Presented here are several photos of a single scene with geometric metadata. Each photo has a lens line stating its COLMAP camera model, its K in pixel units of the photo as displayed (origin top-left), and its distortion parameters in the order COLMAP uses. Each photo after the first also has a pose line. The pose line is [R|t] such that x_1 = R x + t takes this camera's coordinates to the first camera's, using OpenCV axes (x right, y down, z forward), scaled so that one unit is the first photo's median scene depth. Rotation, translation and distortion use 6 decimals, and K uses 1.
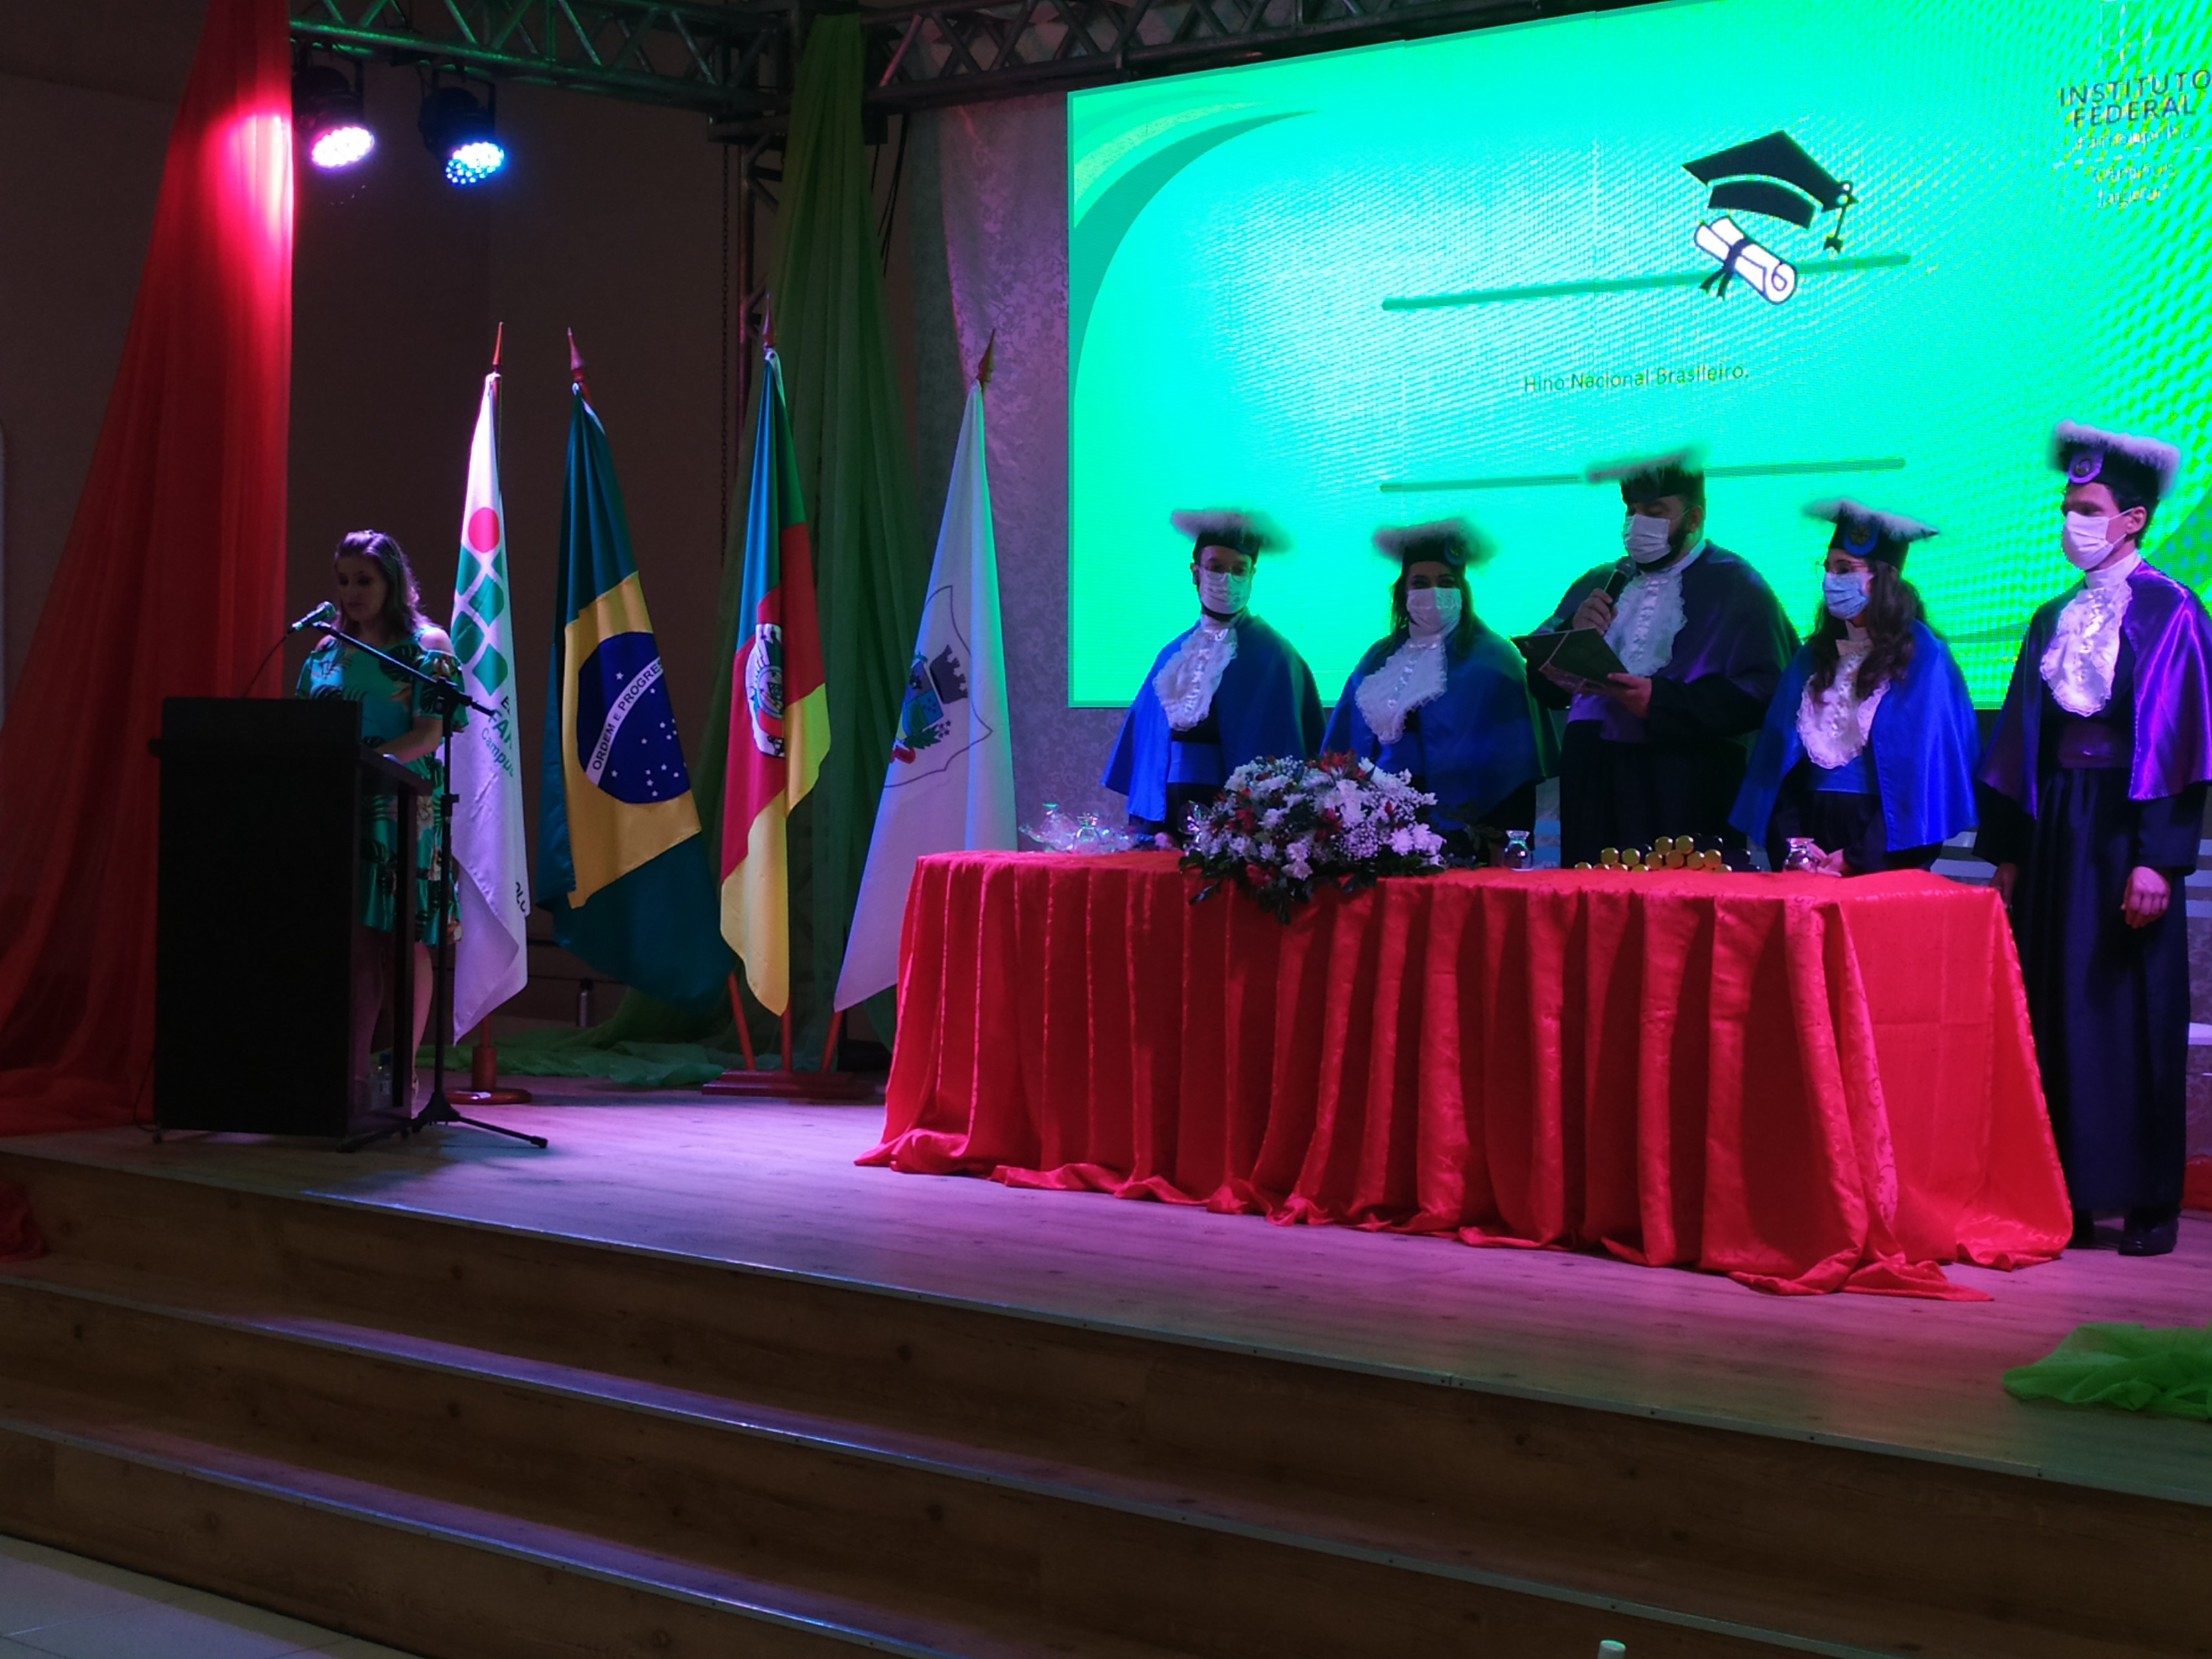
lens RADIAL K [[3319.7, 0, 1106.0], [0, 3319.7, 829.5], [0, 0, 1]] dist [0.027729, 0.005762]
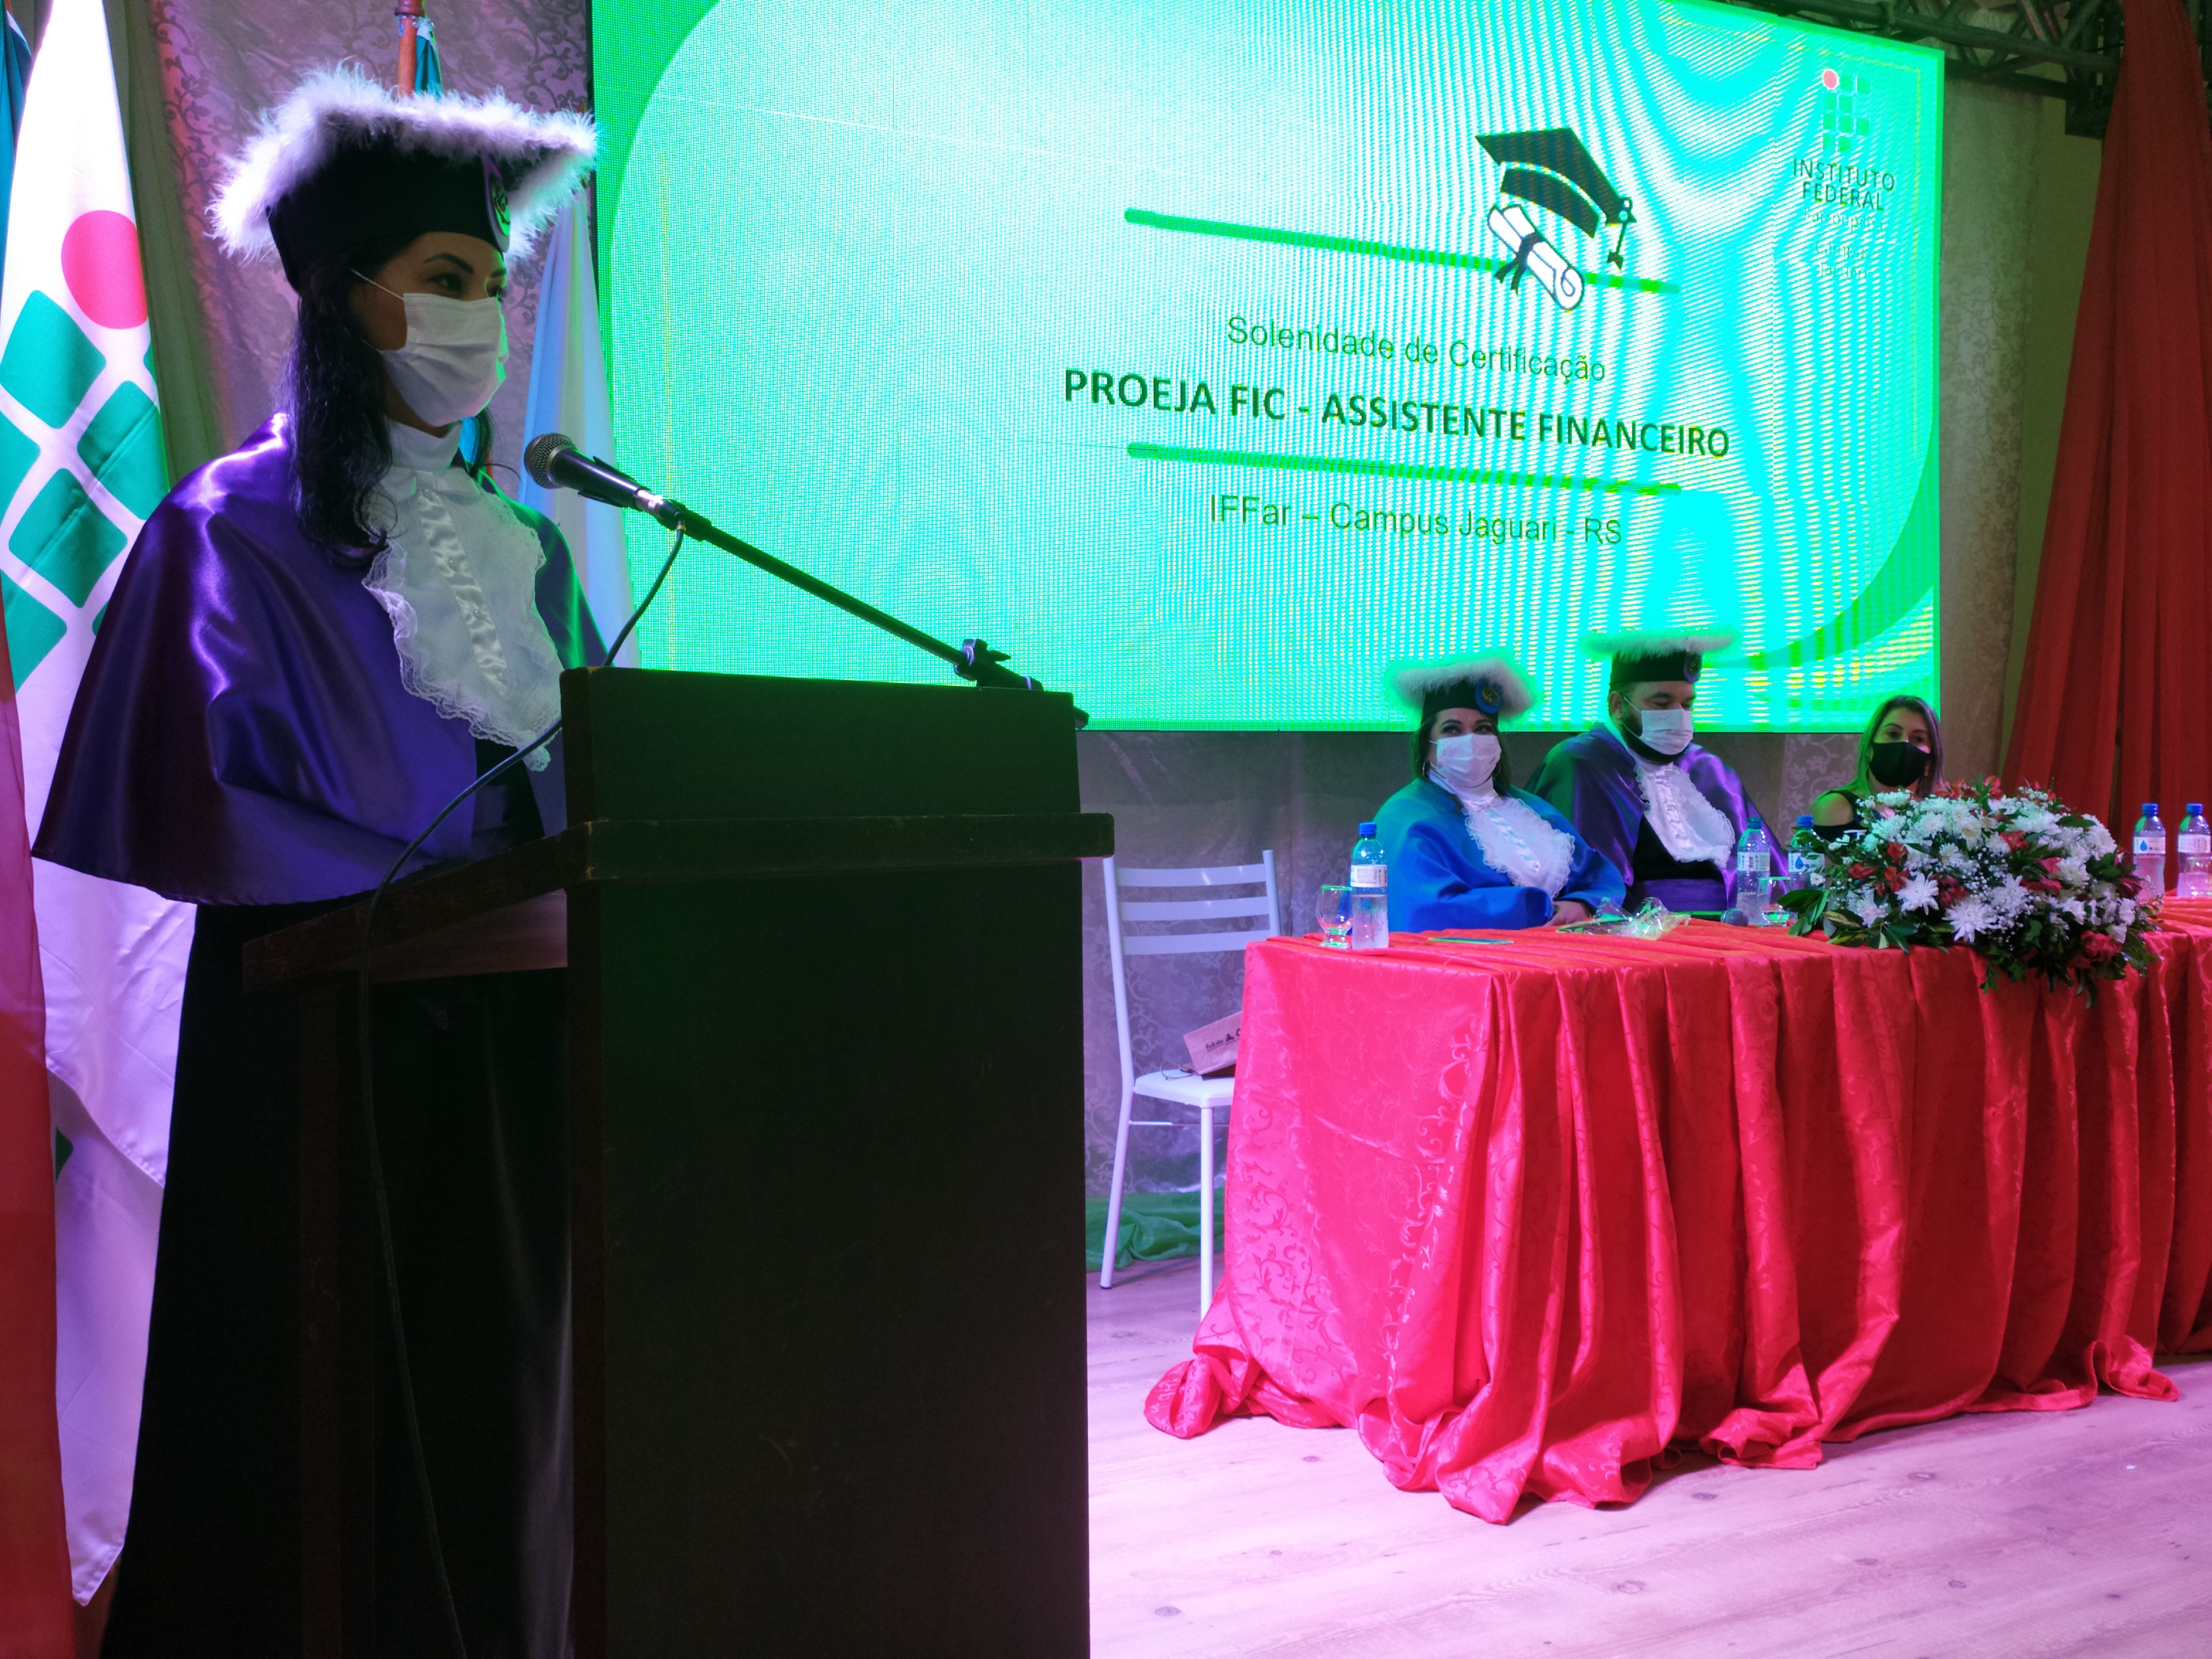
lens RADIAL K [[2116.5, 0, 1113.7], [0, 2116.5, 813.2], [0, 0, 1]] dist [0.072301, -0.093521]
pose [[0.364171, -0.032526, 0.930764, -0.422171], [0.040252, 0.999006, 0.019162, -0.028831], [-0.930462, 0.030487, 0.365119, 0.892660]]
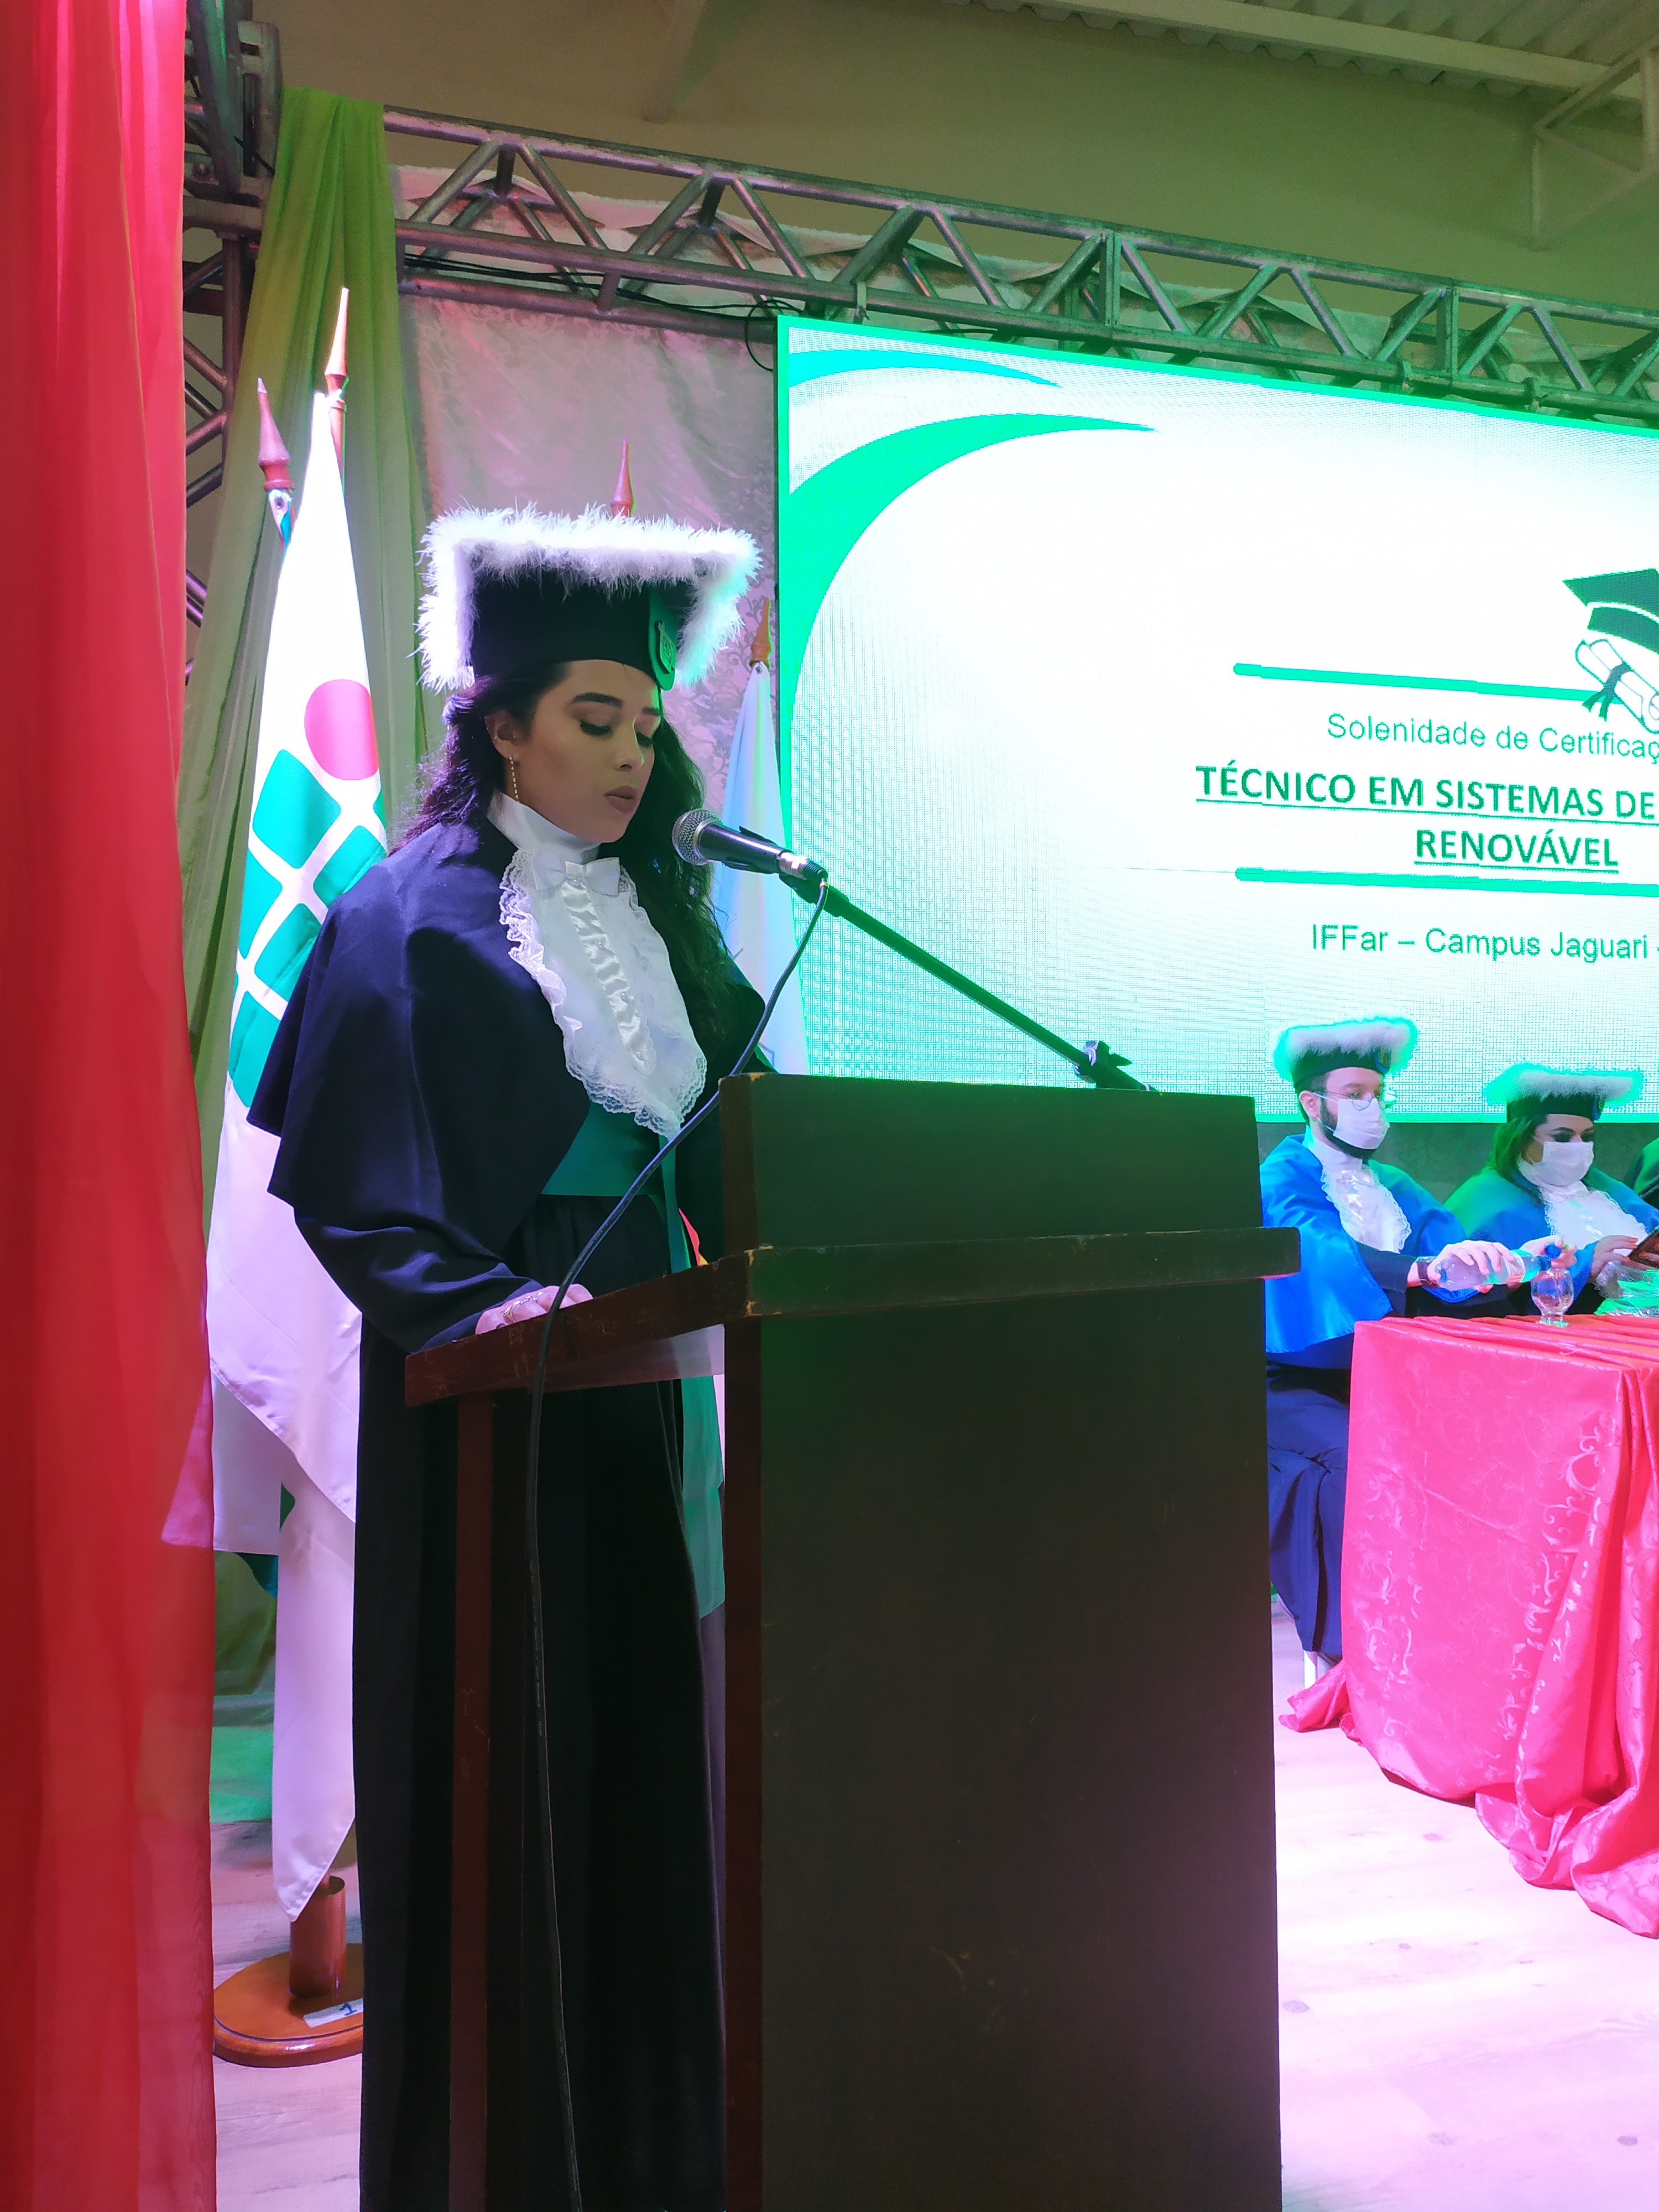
lens RADIAL K [[1657.3, 0, 829.5], [0, 1657.3, 1106.0], [0, 0, 1]] dist [0.092437, -0.132983]
pose [[0.562437, 0.007884, 0.826803, -0.375914], [0.035845, 0.998782, -0.033908, -0.032029], [-0.826063, 0.048708, 0.561469, 0.914524]]
